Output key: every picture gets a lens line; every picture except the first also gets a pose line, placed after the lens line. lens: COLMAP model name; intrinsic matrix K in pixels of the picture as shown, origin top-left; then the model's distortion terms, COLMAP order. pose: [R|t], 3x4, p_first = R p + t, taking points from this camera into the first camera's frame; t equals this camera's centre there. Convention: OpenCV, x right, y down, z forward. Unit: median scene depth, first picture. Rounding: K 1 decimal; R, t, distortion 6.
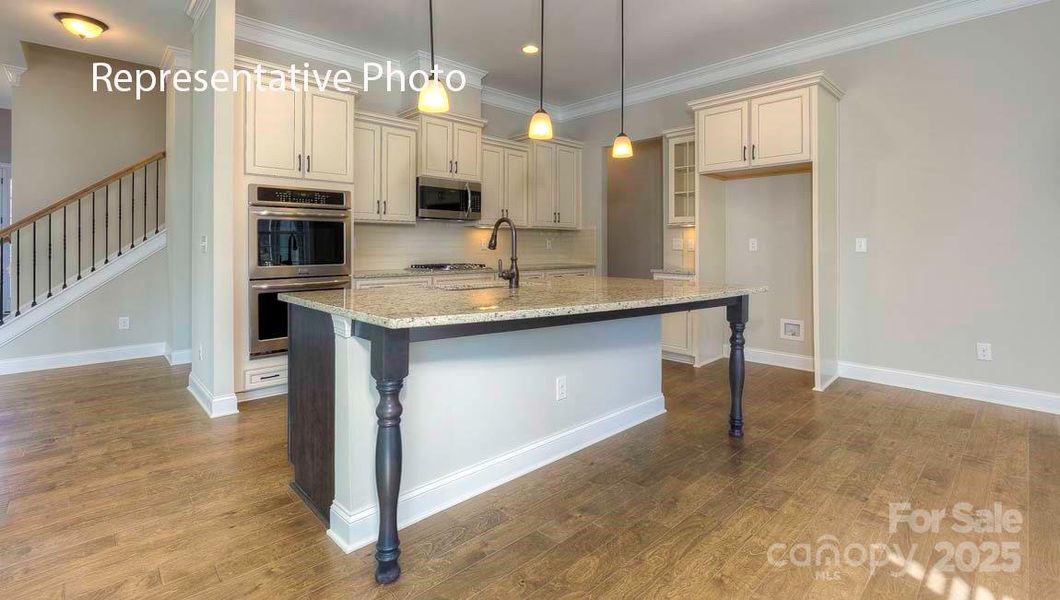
lens RADIAL K [[470.8, 0, 543.0], [0, 470.8, 242.1], [0, 0, 1]] dist [-0.015884, 0.000213]
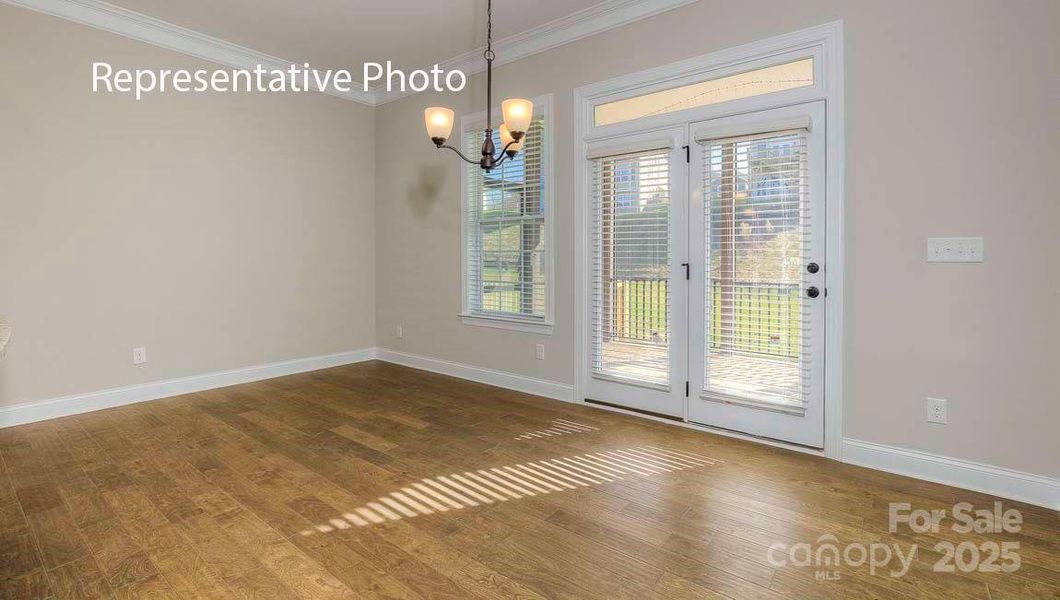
lens RADIAL K [[485.8, 0, 513.0], [0, 485.8, 255.5], [0, 0, 1]] dist [0.016253, 0.000139]
pose [[-0.103804, 0.004460, 0.994588, -0.252649], [-0.011505, 0.999918, -0.005685, 0.006587], [-0.994531, -0.012033, -0.103745, 0.276714]]
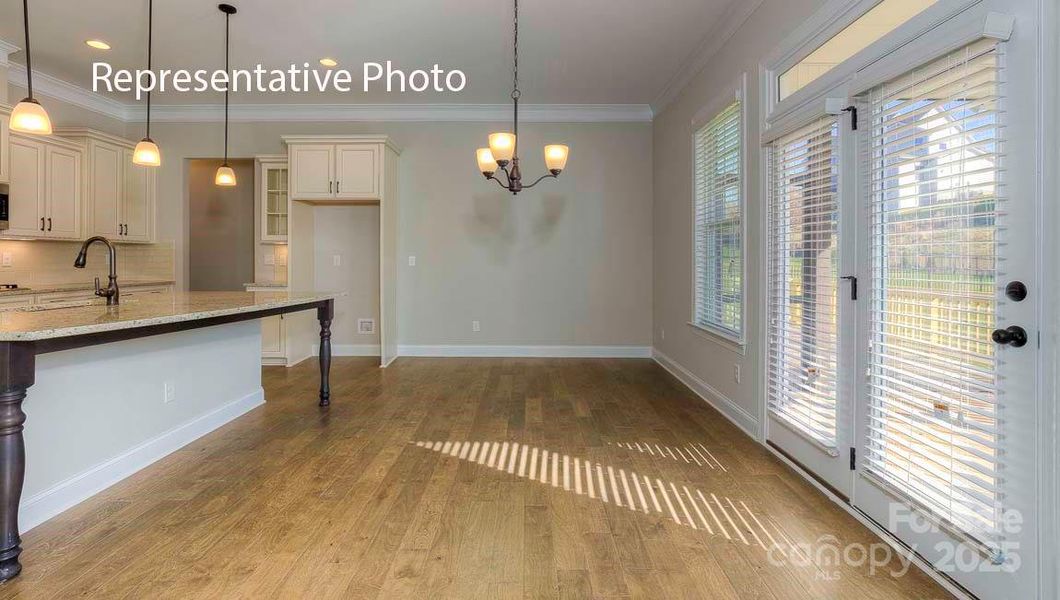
lens RADIAL K [[465.9, 0, 509.2], [0, 465.9, 257.9], [0, 0, 1]] dist [-0.003036, 0.000158]
pose [[0.713475, 0.001738, 0.700679, -0.117827], [-0.006433, 0.999971, 0.004070, -0.011853], [-0.700652, -0.007411, 0.713465, -0.258009]]
